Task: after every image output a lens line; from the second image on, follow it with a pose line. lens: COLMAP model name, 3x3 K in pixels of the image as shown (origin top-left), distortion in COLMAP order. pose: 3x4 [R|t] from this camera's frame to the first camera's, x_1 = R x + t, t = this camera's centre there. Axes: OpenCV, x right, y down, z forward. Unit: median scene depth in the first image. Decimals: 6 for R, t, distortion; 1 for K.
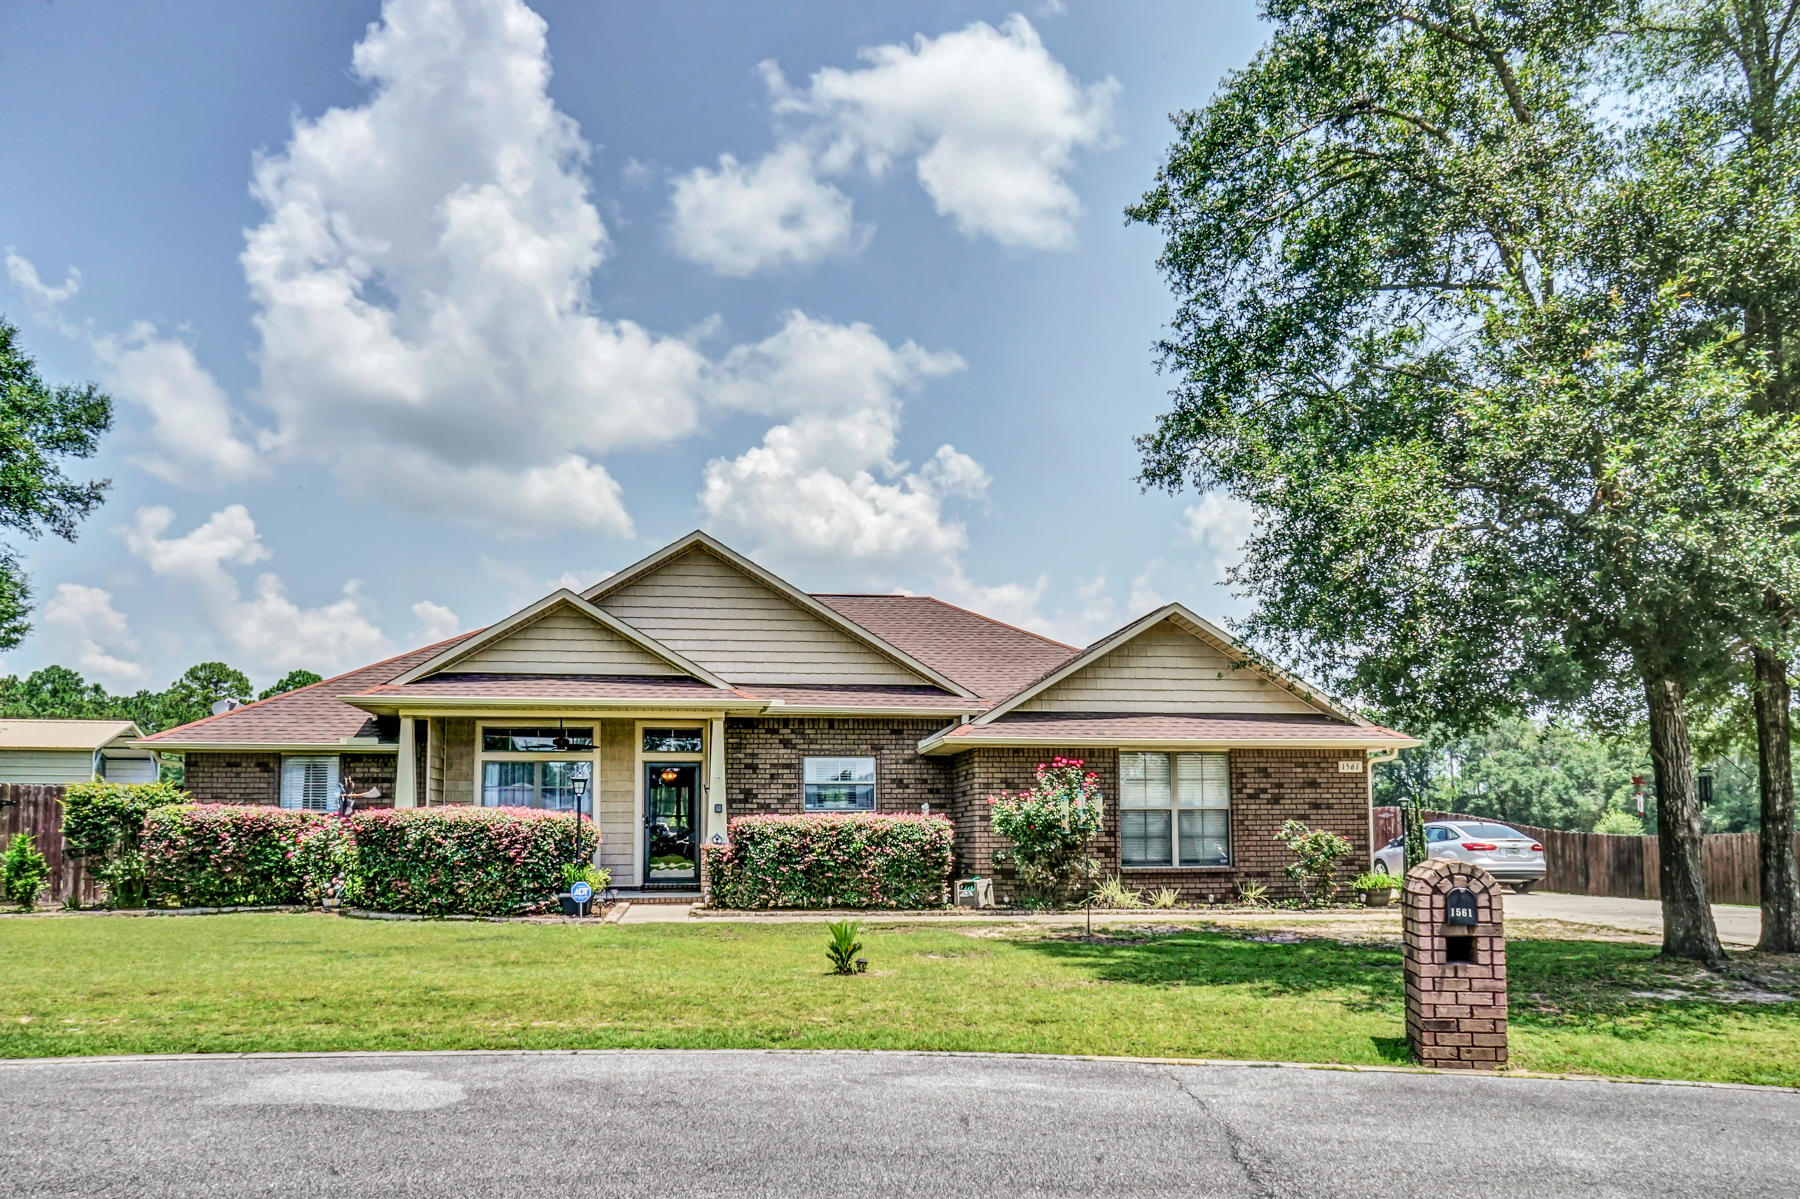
lens RADIAL K [[1284.8, 0, 871.8], [0, 1284.8, 701.3], [0, 0, 1]] dist [-0.009193, 0.000620]
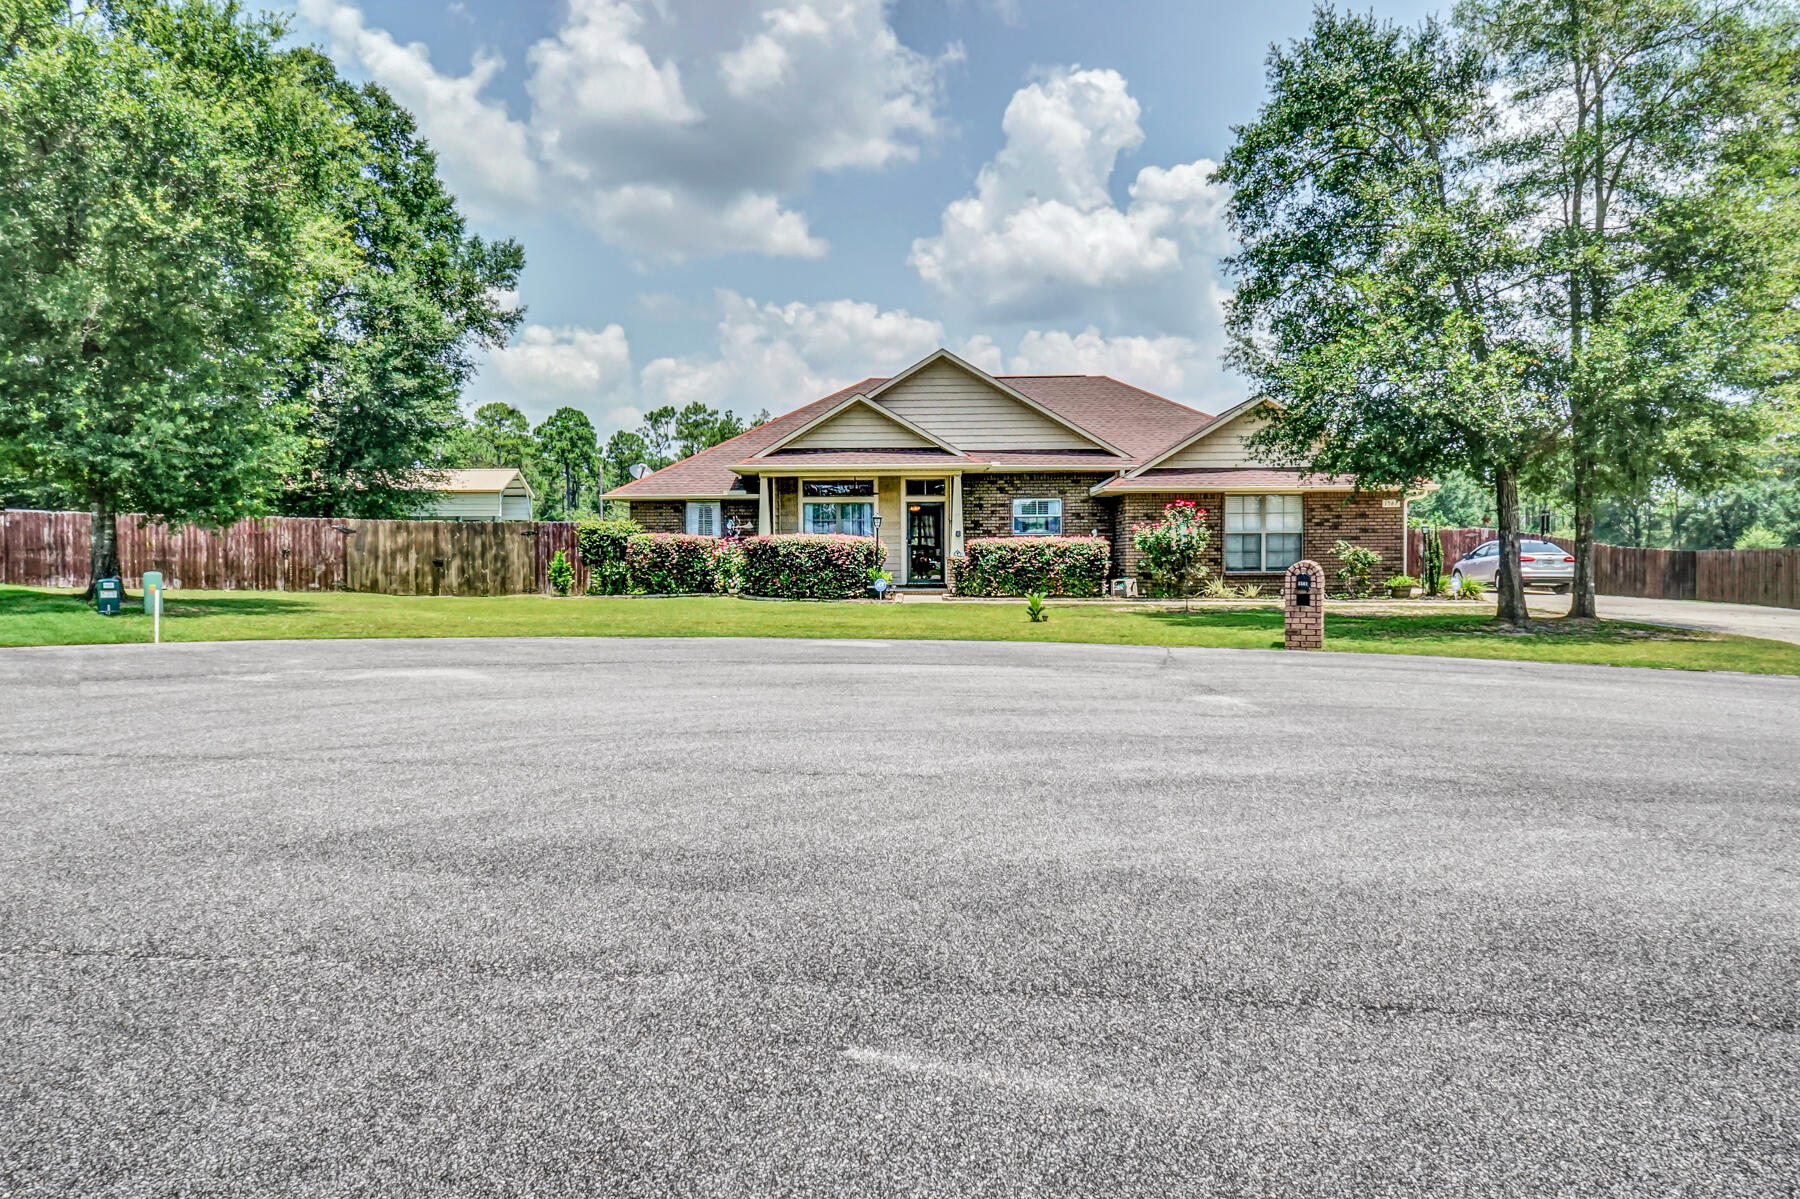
lens RADIAL K [[1278.2, 0, 900.0], [0, 1278.2, 599.5], [0, 0, 1]] dist [-0.007217, 0.000857]
pose [[0.990332, 0.003350, -0.138679, 0.025924], [0.016239, 0.990035, 0.139885, -0.056310], [0.137765, -0.140784, 0.980408, -0.546555]]
